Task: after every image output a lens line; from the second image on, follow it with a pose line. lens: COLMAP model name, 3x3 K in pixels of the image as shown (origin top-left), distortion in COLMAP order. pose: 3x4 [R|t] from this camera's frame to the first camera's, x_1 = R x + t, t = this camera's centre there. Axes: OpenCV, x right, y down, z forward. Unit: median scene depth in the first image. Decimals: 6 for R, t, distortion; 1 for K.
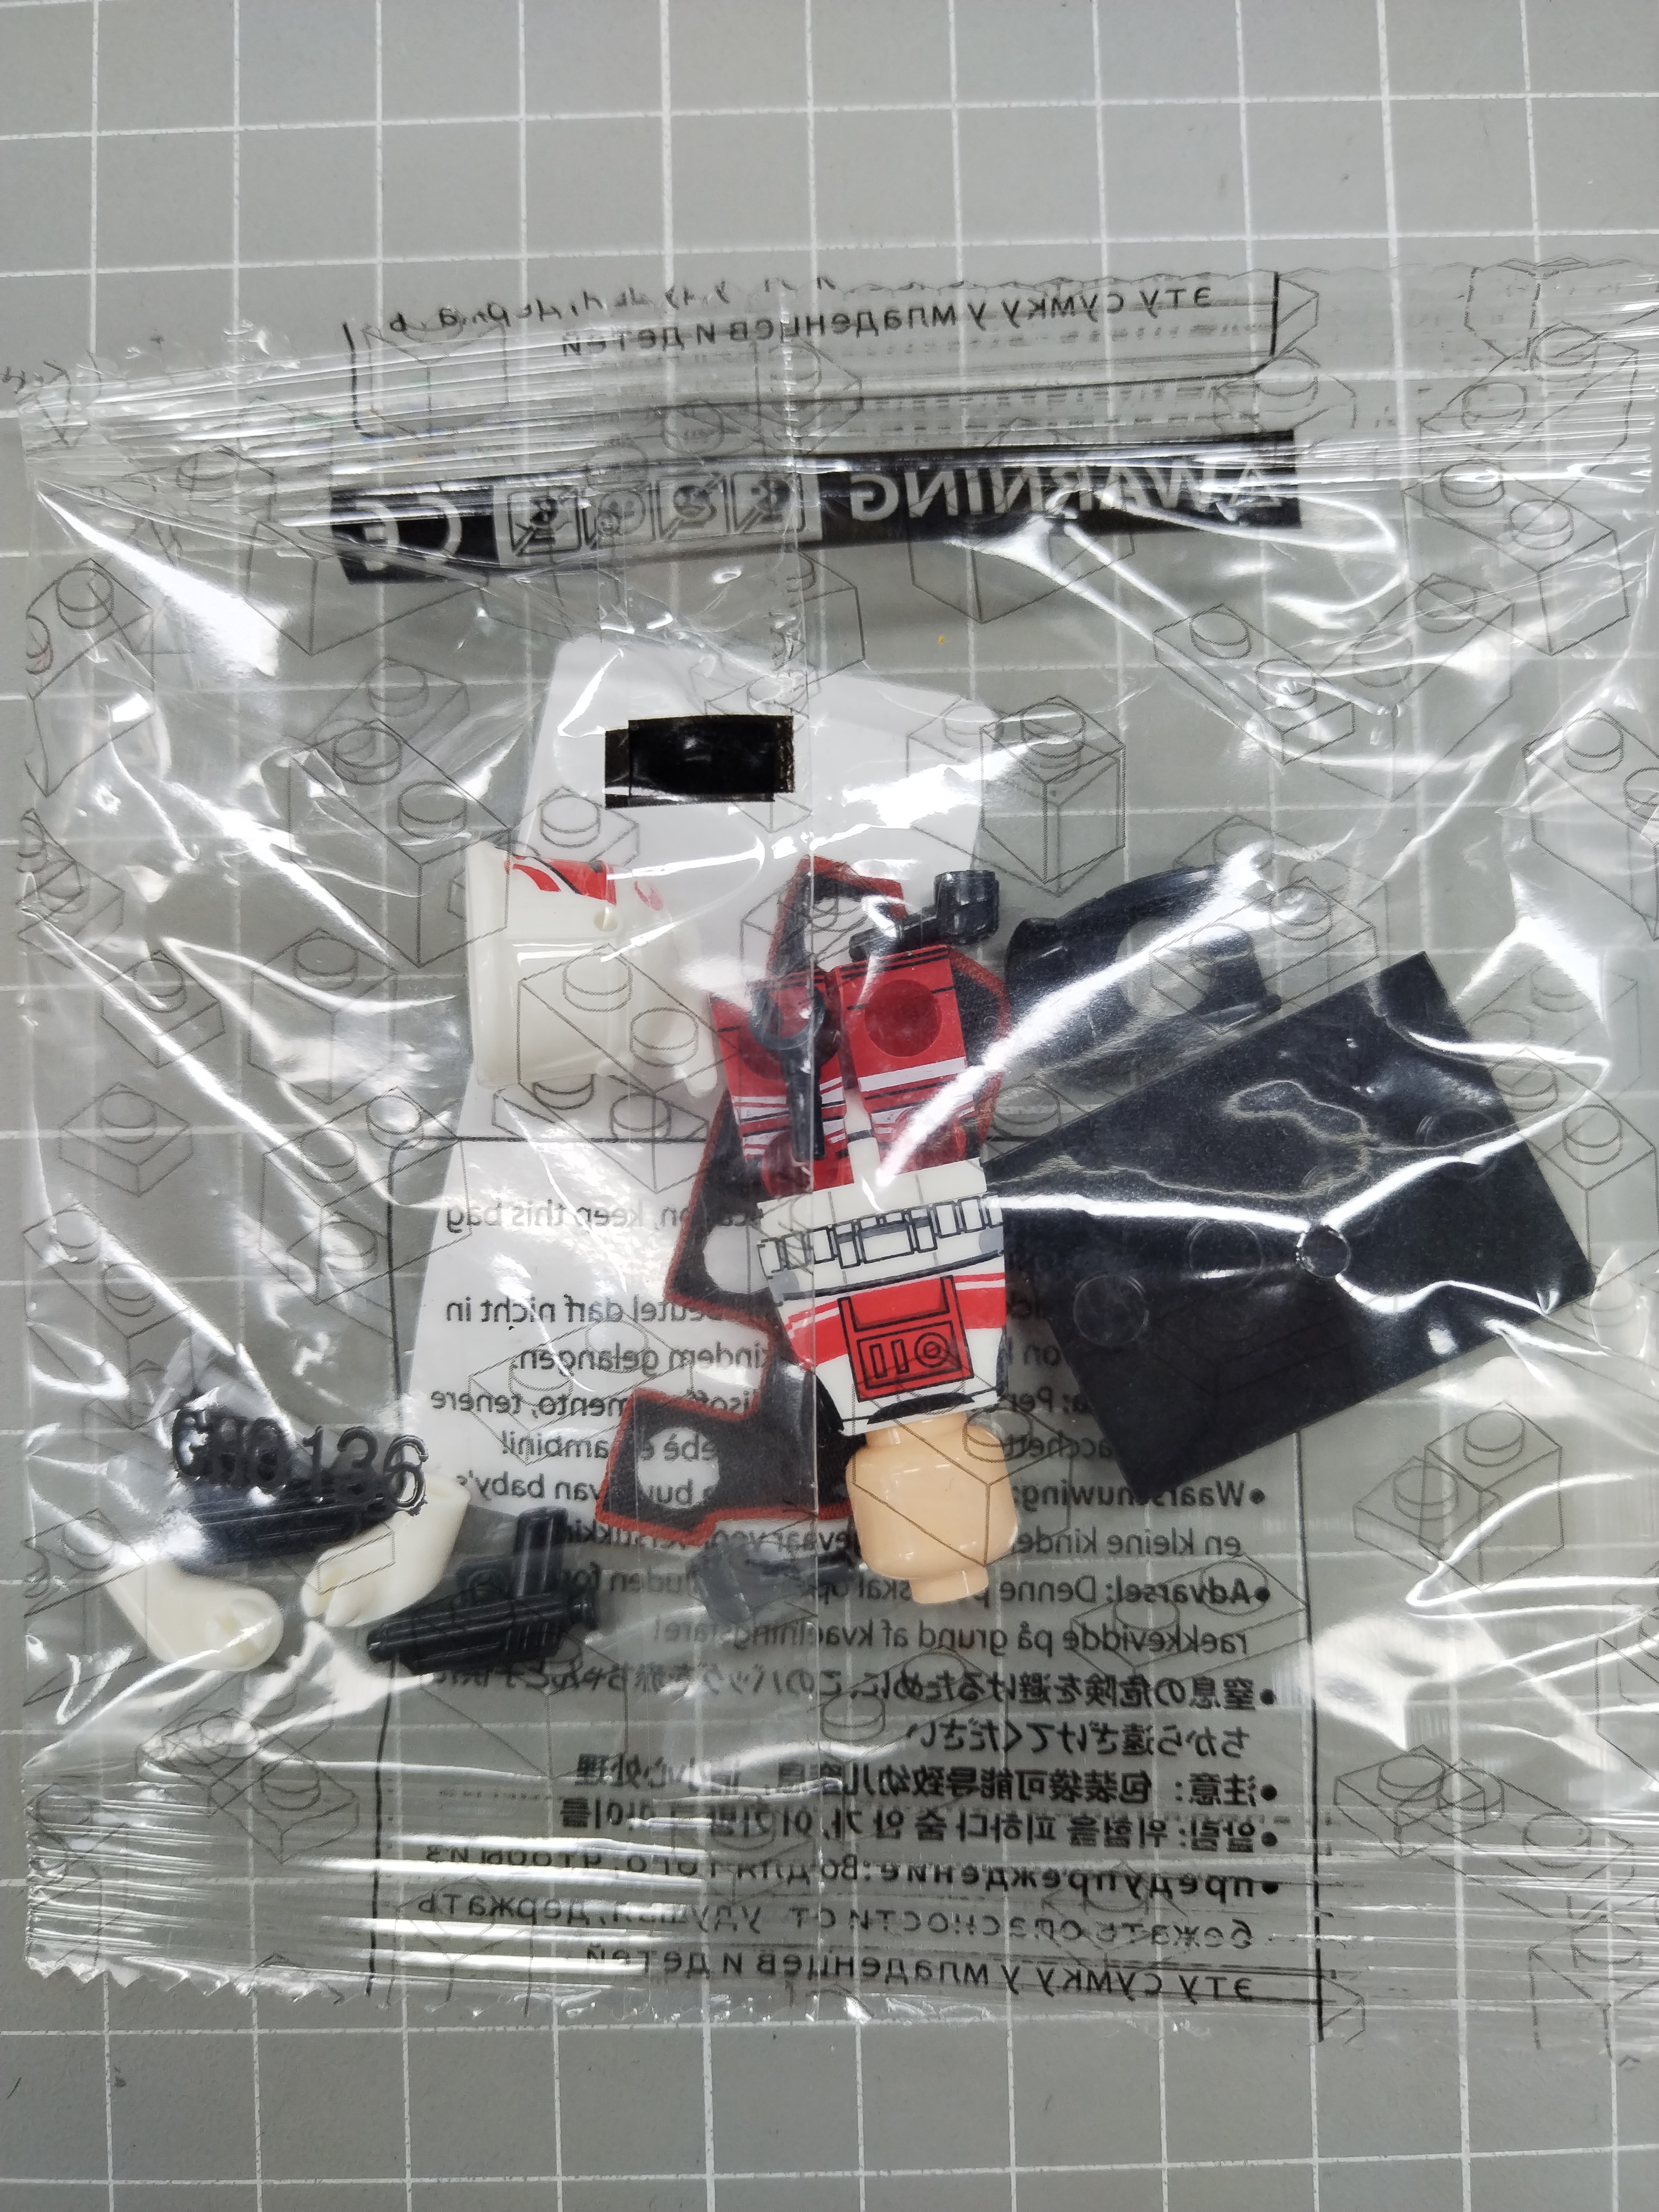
lens RADIAL K [[1639.4, 0, 843.5], [0, 1639.4, 1095.9], [0, 0, 1]] dist [-0.051991, 0.002475]
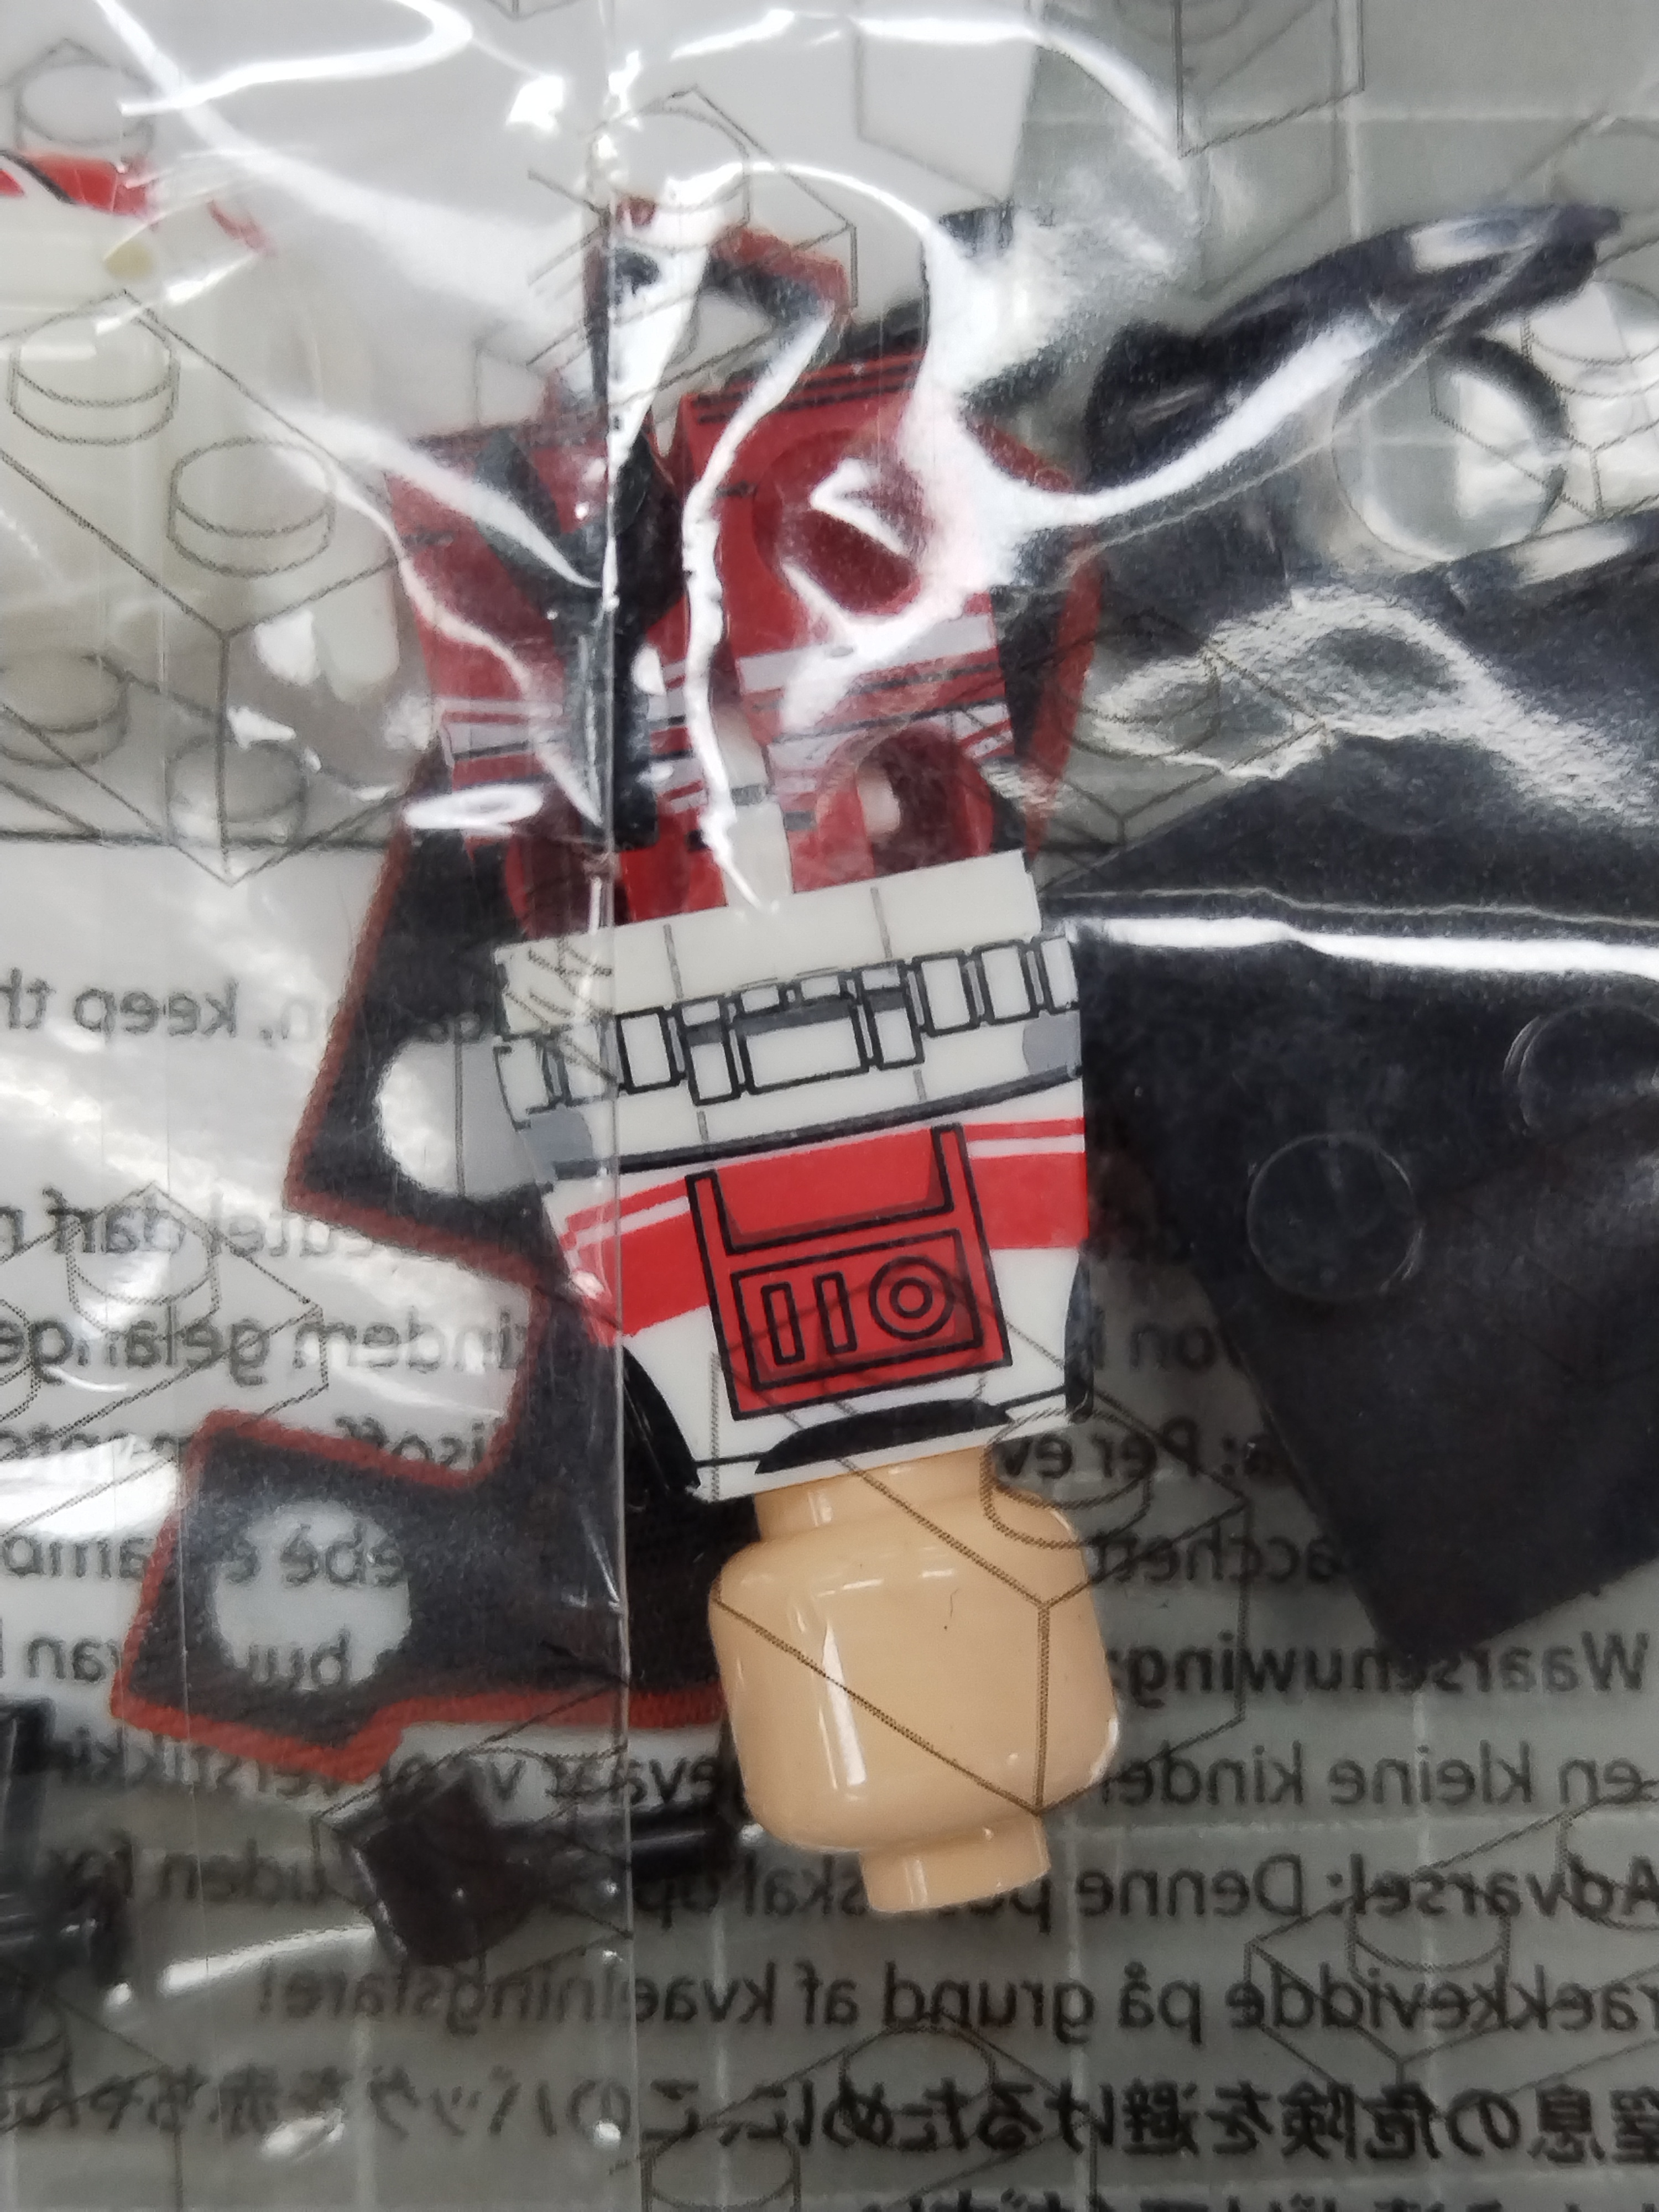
lens RADIAL K [[2988.3, 0, 842.9], [0, 2988.3, 1093.8], [0, 0, 1]] dist [-0.061392, 0.000000]
pose [[0.999881, -0.000939, 0.015368, 0.024184], [0.001414, 0.999519, -0.030966, 0.122750], [-0.015331, 0.030984, 0.999402, 0.229284]]
